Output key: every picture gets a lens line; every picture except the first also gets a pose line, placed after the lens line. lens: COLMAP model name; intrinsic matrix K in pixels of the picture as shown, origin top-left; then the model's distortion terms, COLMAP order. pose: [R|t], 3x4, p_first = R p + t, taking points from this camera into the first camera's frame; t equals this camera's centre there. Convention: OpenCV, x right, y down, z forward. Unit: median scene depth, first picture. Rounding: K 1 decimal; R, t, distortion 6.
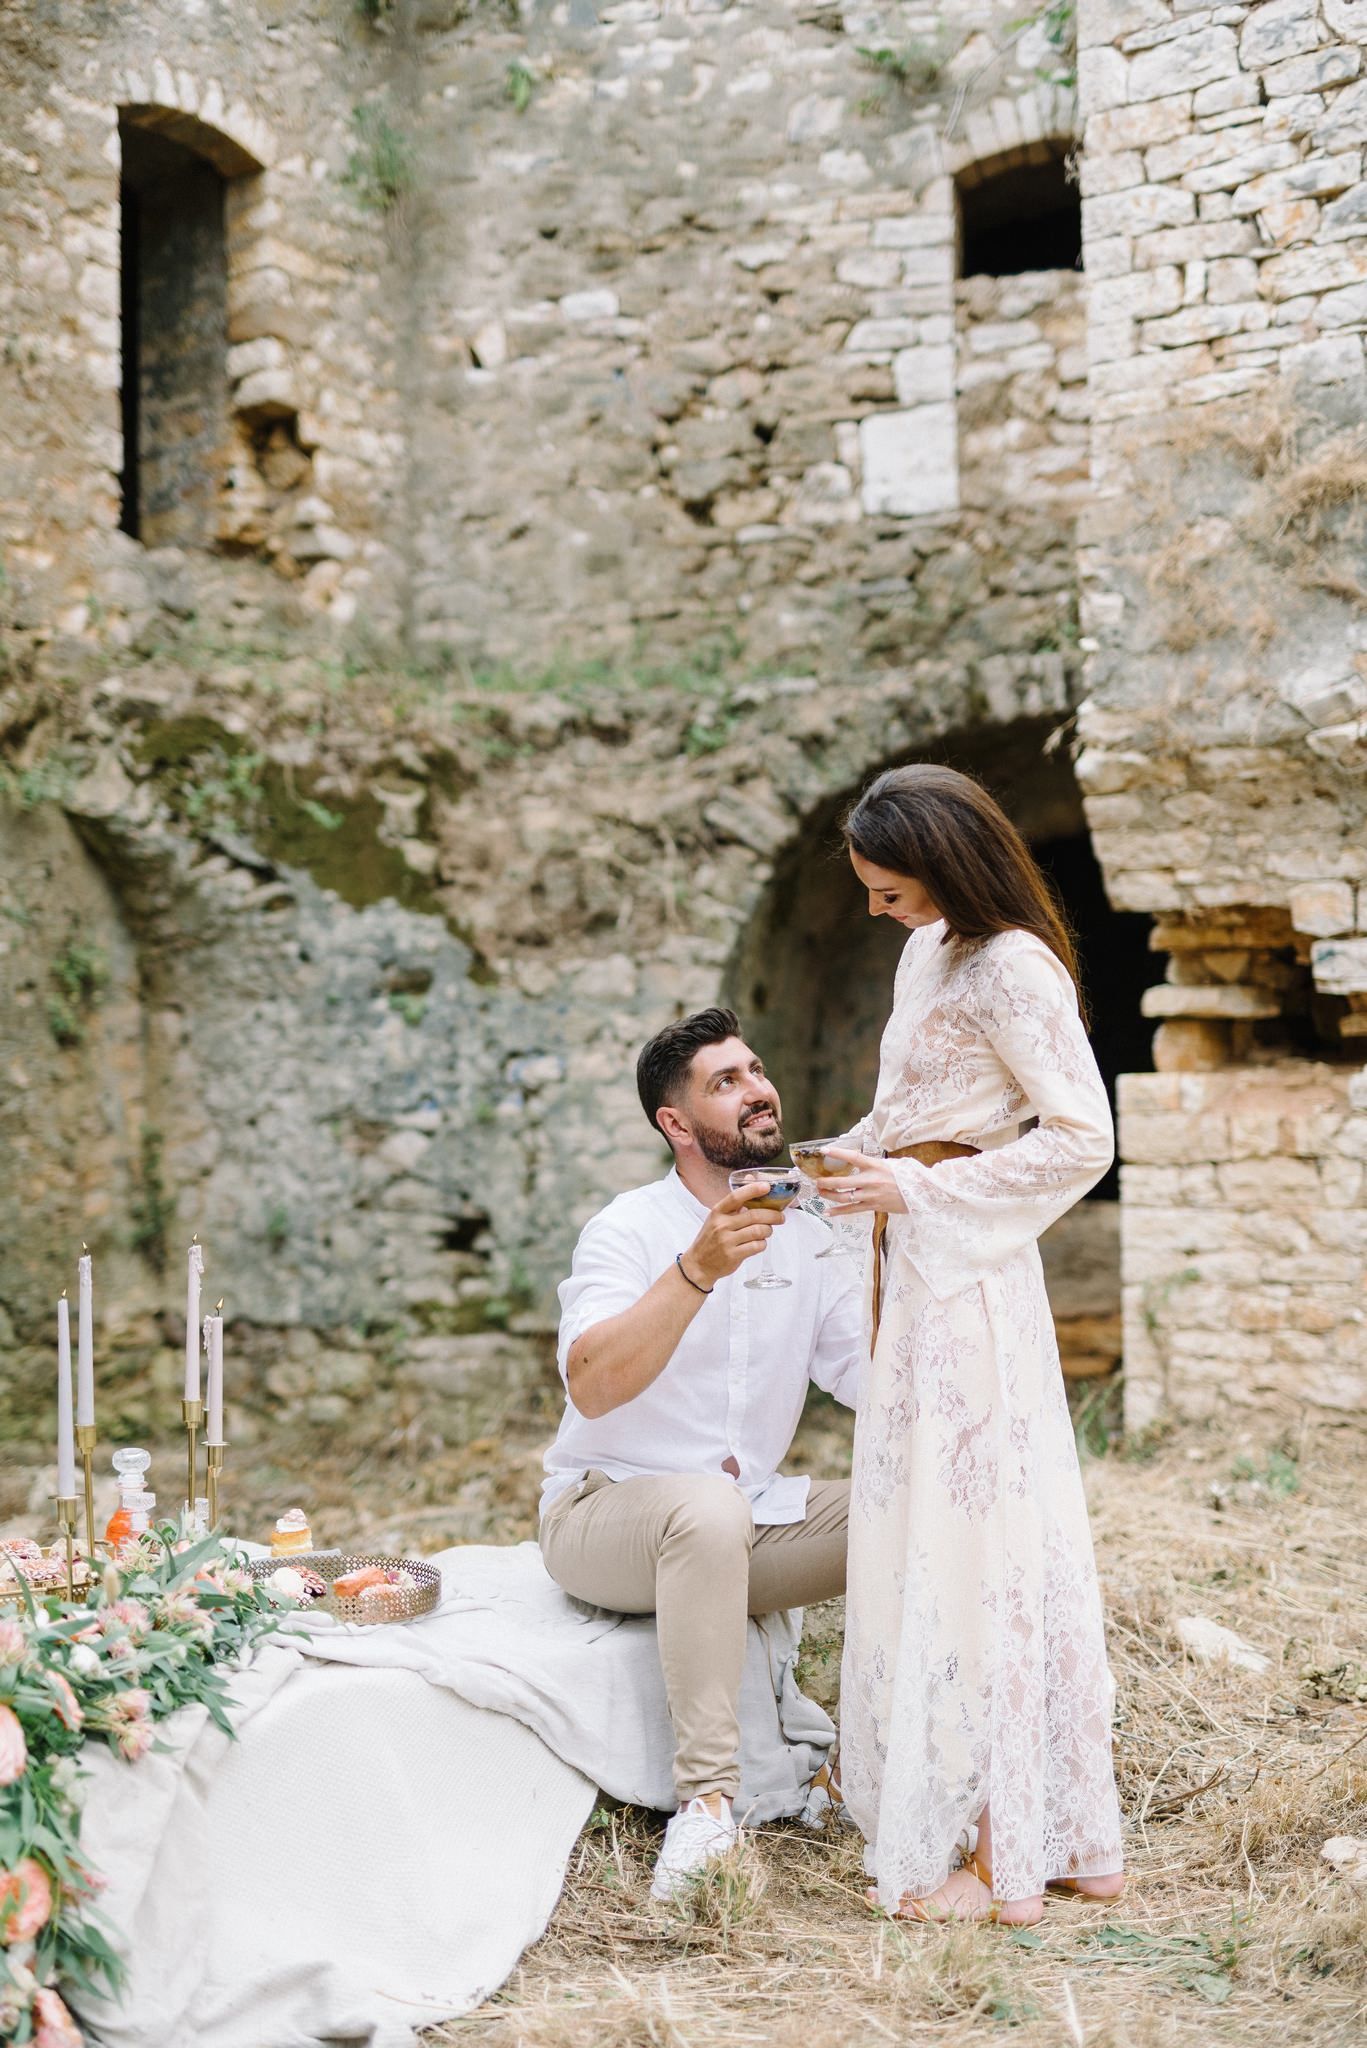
lens RADIAL K [[2845.2, 0, 681.0], [0, 2845.2, 1029.1], [0, 0, 1]] dist [-0.005960, 0.000000]
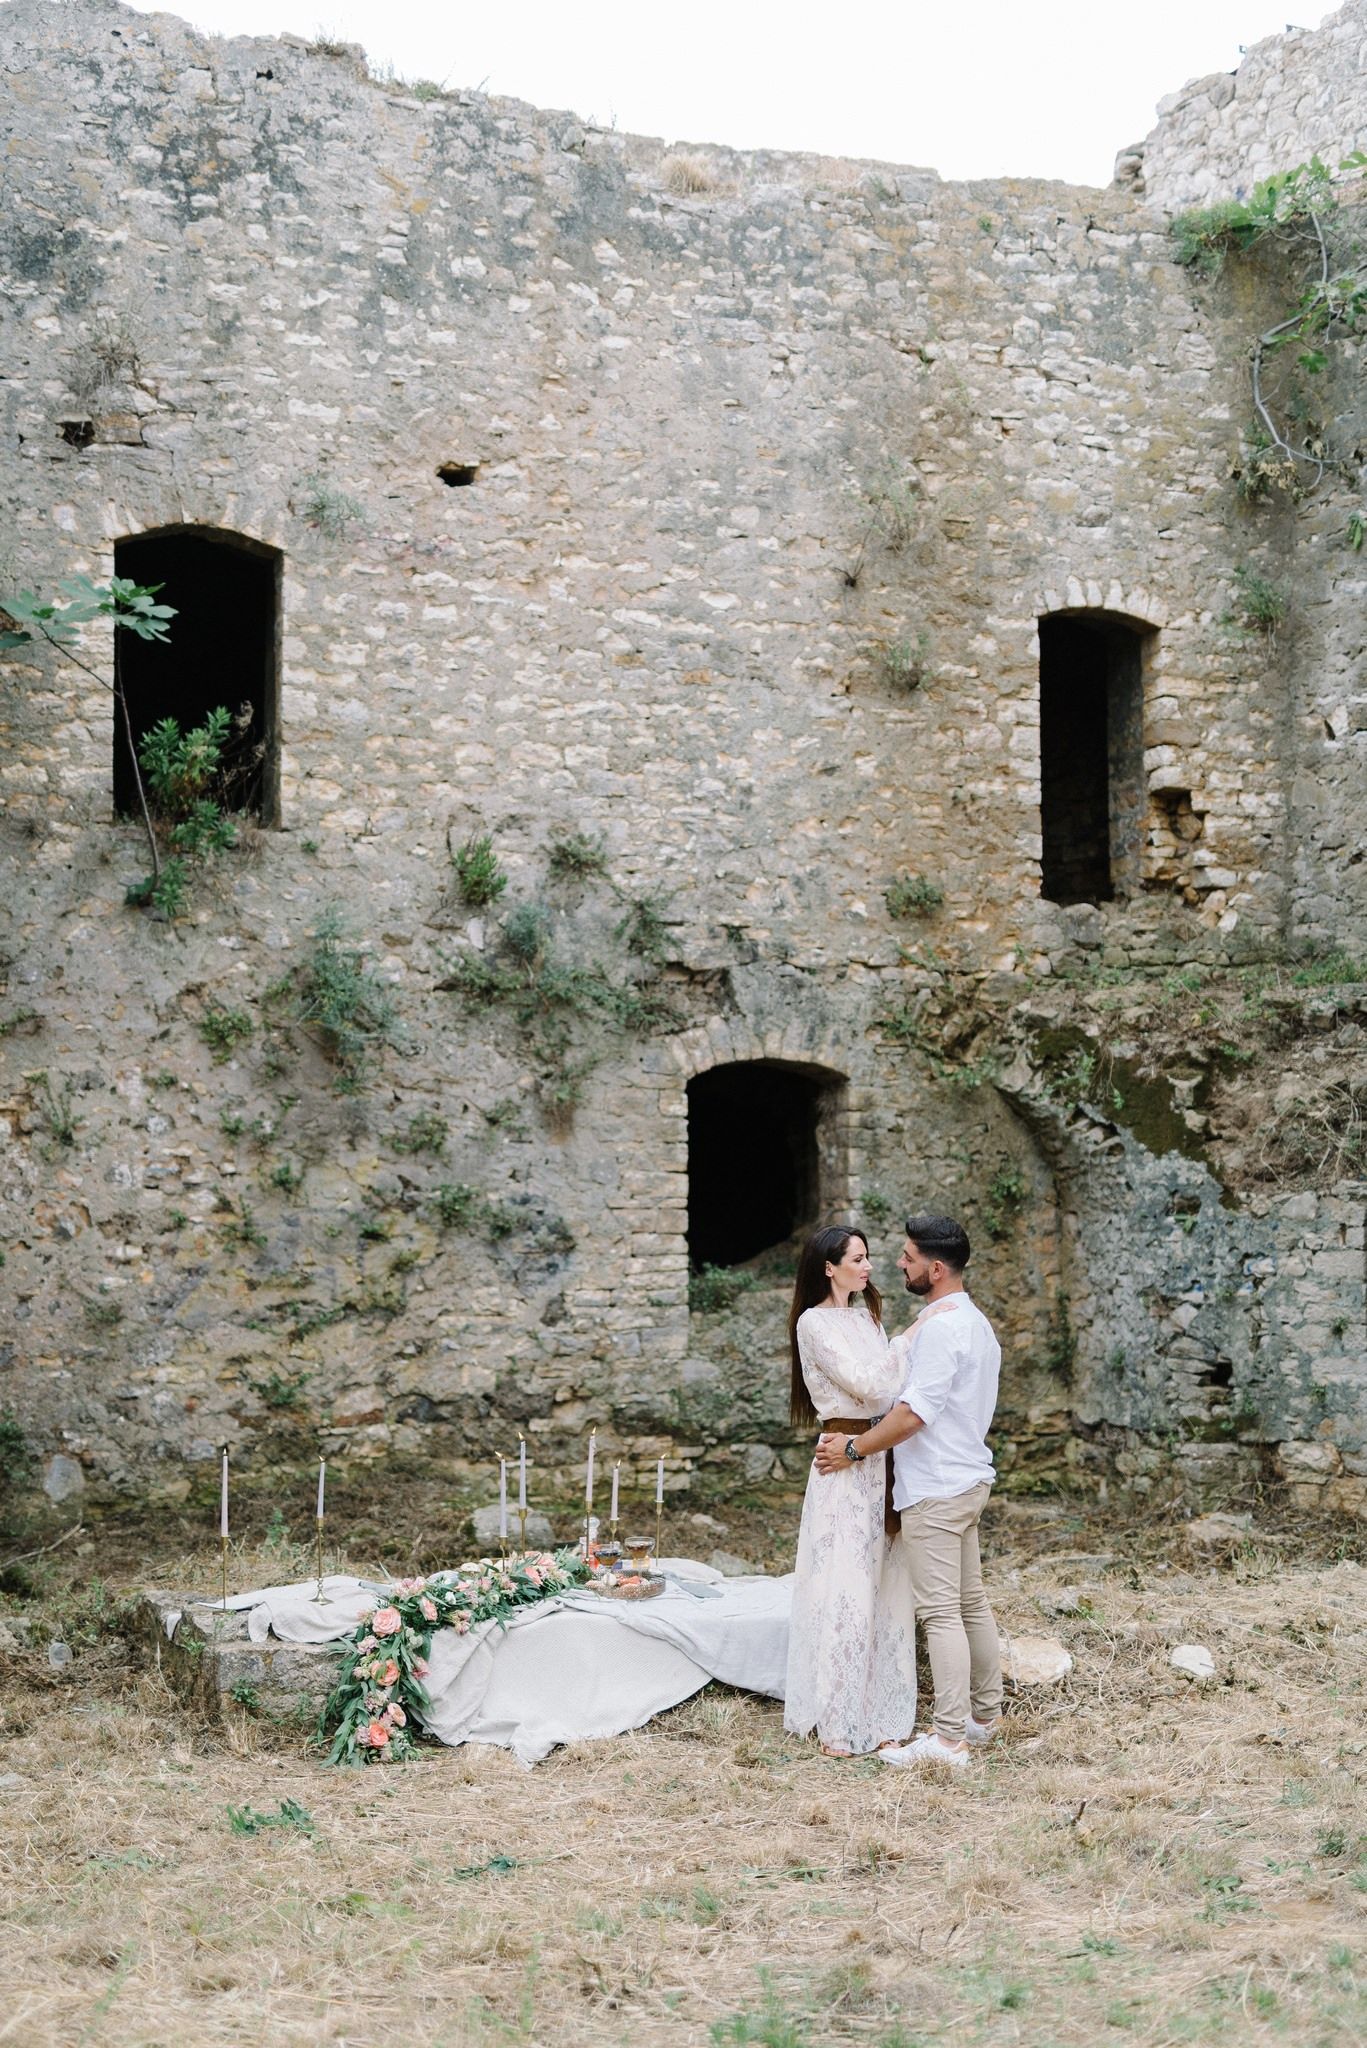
lens RADIAL K [[2845.2, 0, 675.1], [0, 2845.2, 1027.9], [0, 0, 1]] dist [-0.005960, 0.000000]
pose [[0.828875, -0.022521, -0.558981, 0.537367], [0.022347, 0.999725, -0.007141, -0.108139], [0.558988, -0.006572, 0.829150, -0.412344]]
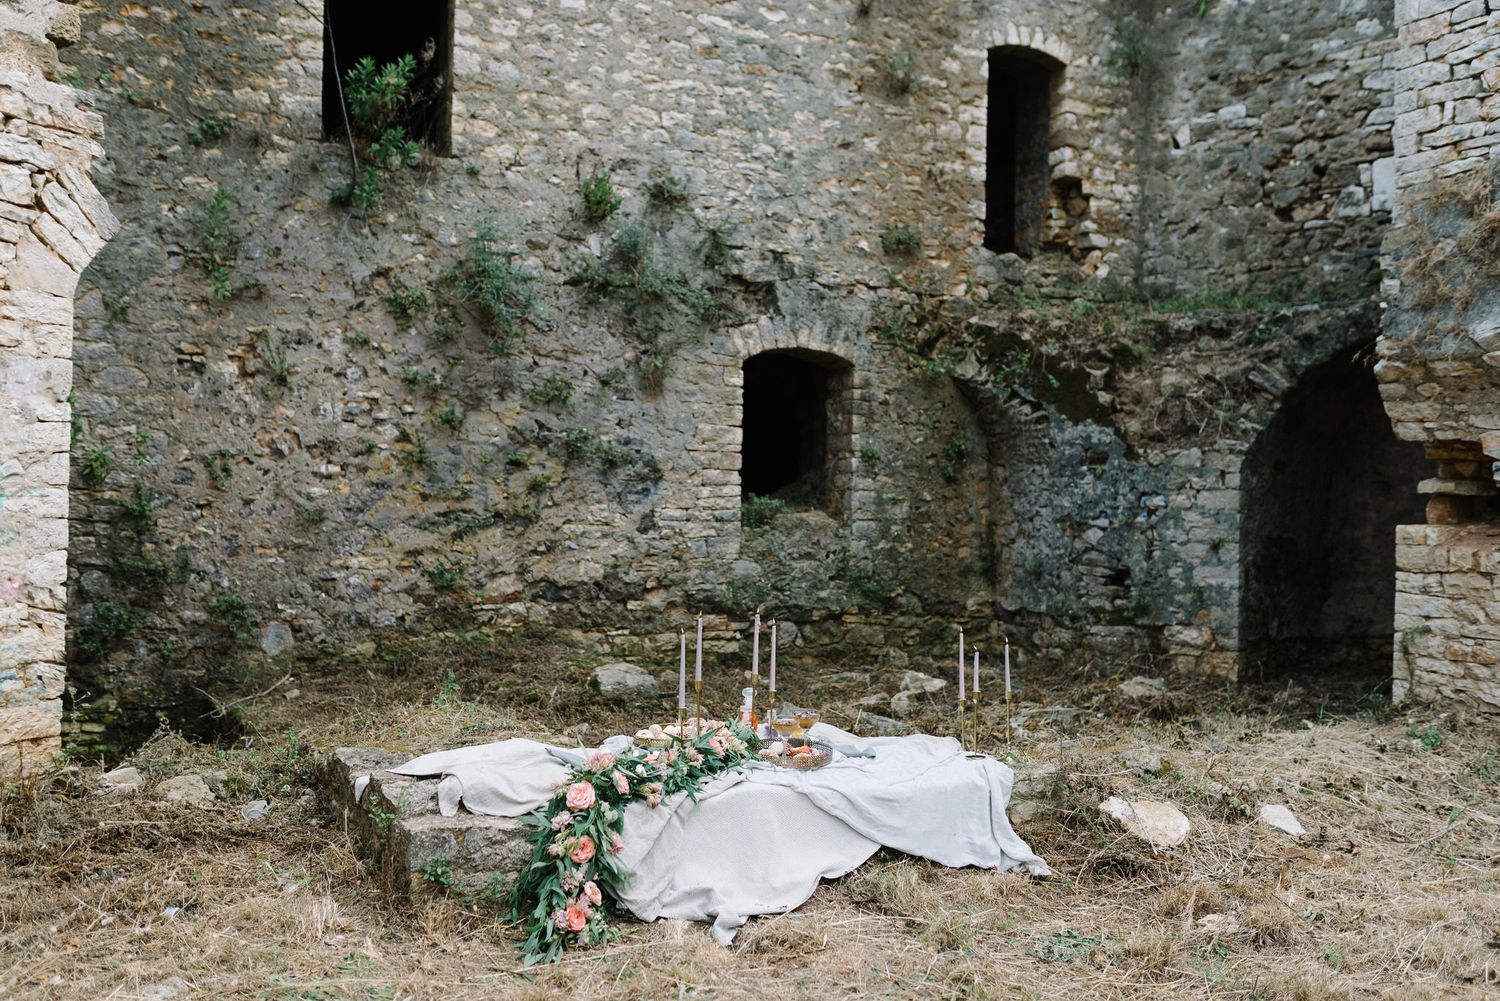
lens RADIAL K [[1414.5, 0, 747.0], [0, 1414.5, 502.4], [0, 0, 1]] dist [-0.000308, 0.000000]
pose [[0.875376, 0.032439, -0.482352, 0.191380], [-0.005820, 0.998381, 0.056581, -0.042608], [0.483407, -0.046722, 0.874148, -0.056546]]
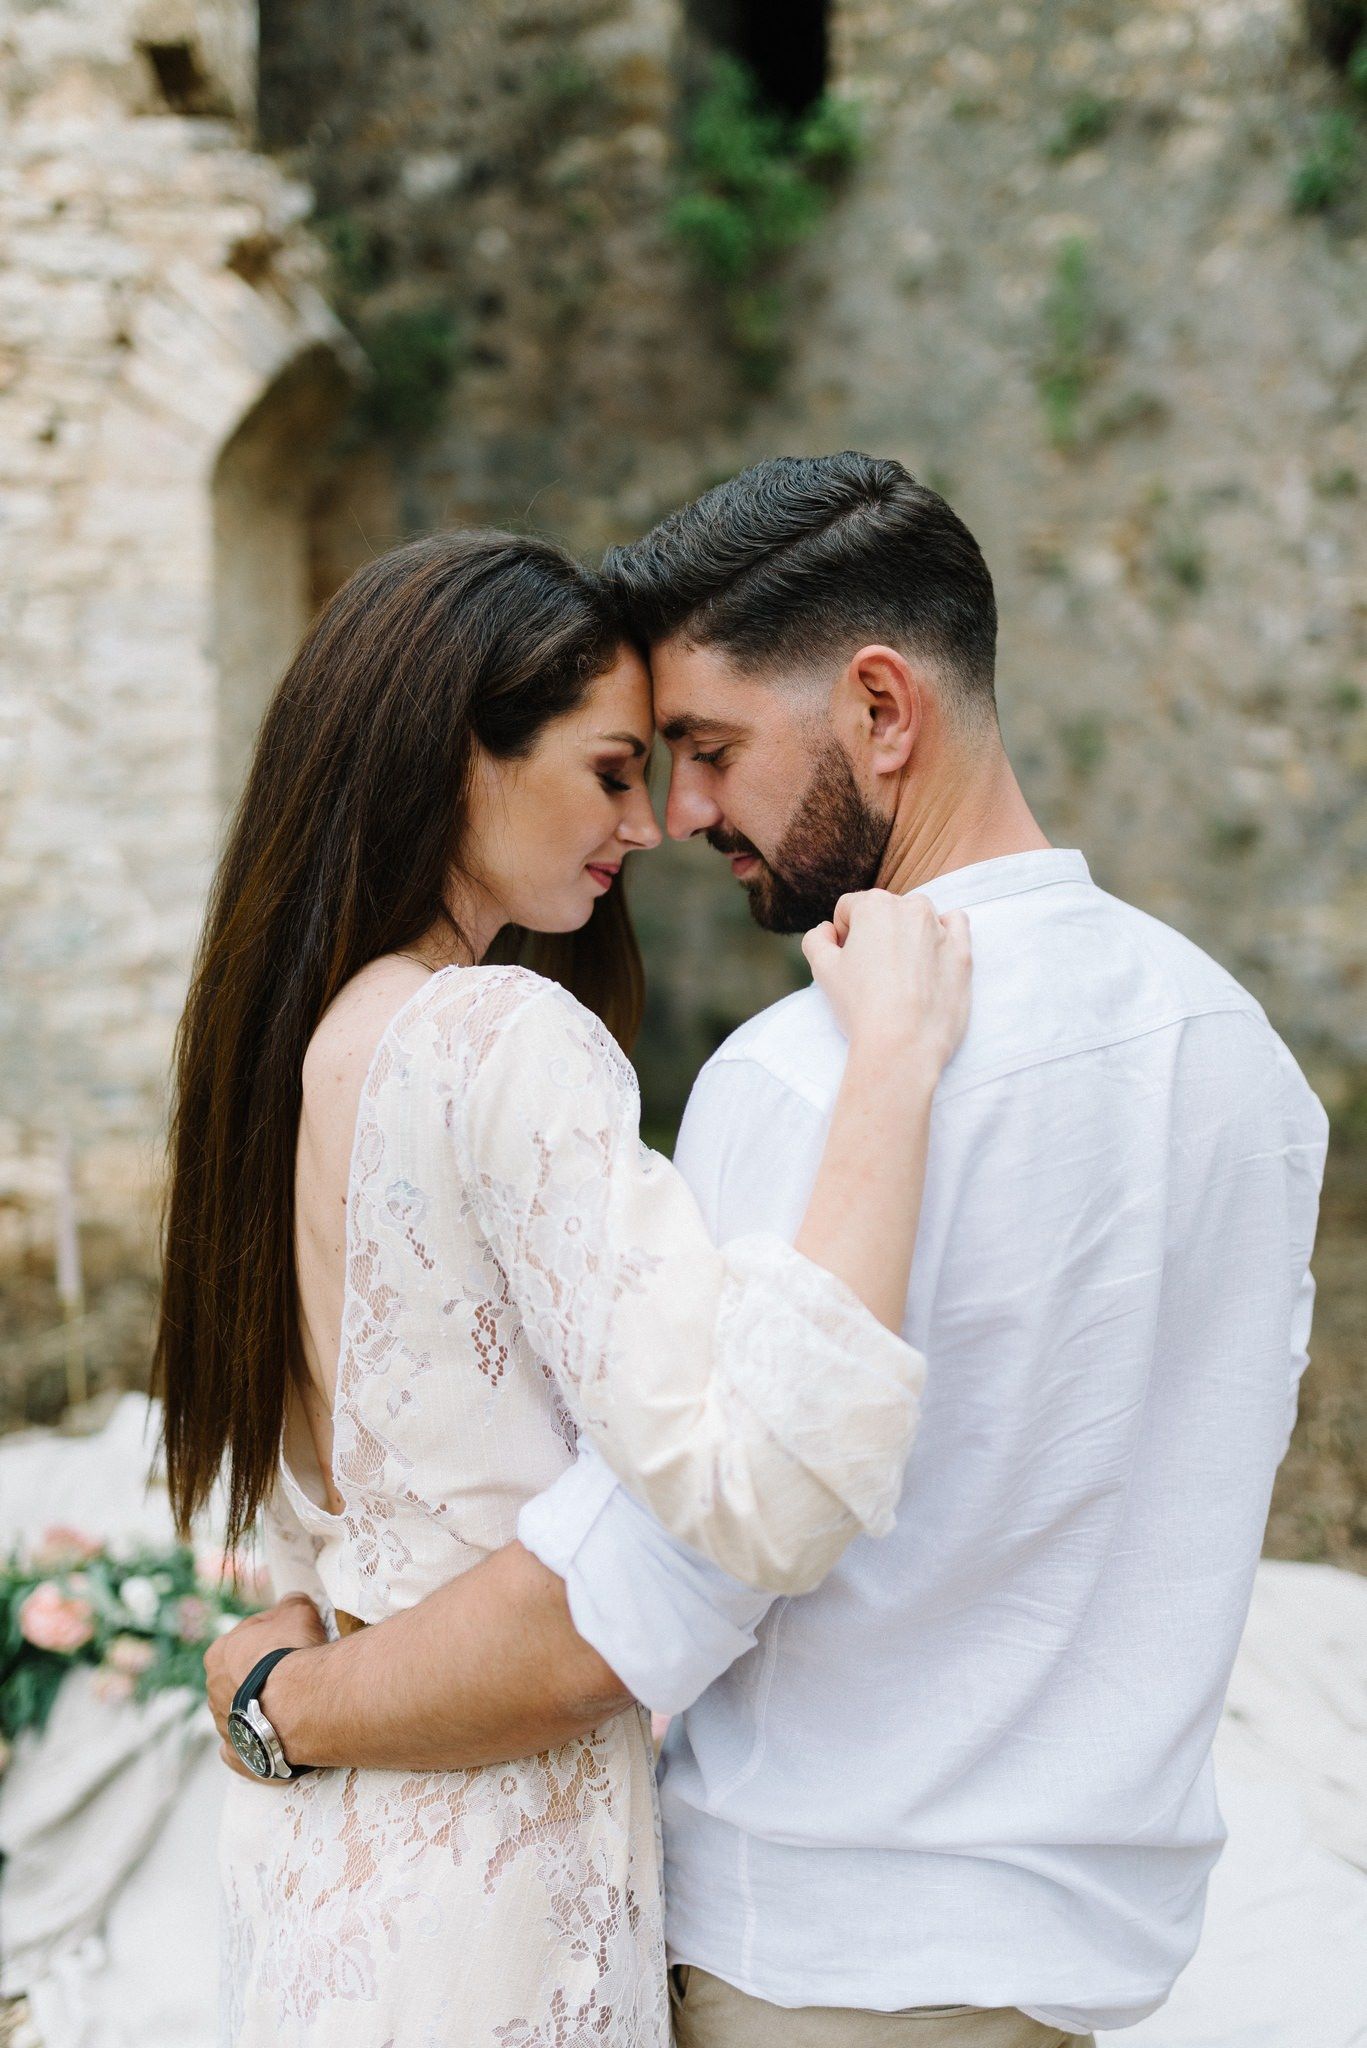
lens RADIAL K [[1931.3, 0, 680.9], [0, 1931.3, 1014.2], [0, 0, 1]] dist [-0.000308, 0.000000]
pose [[0.028852, 0.156570, -0.987245, 0.160137], [0.051976, 0.986086, 0.157905, -0.033401], [0.998231, -0.055869, 0.020313, 0.421370]]
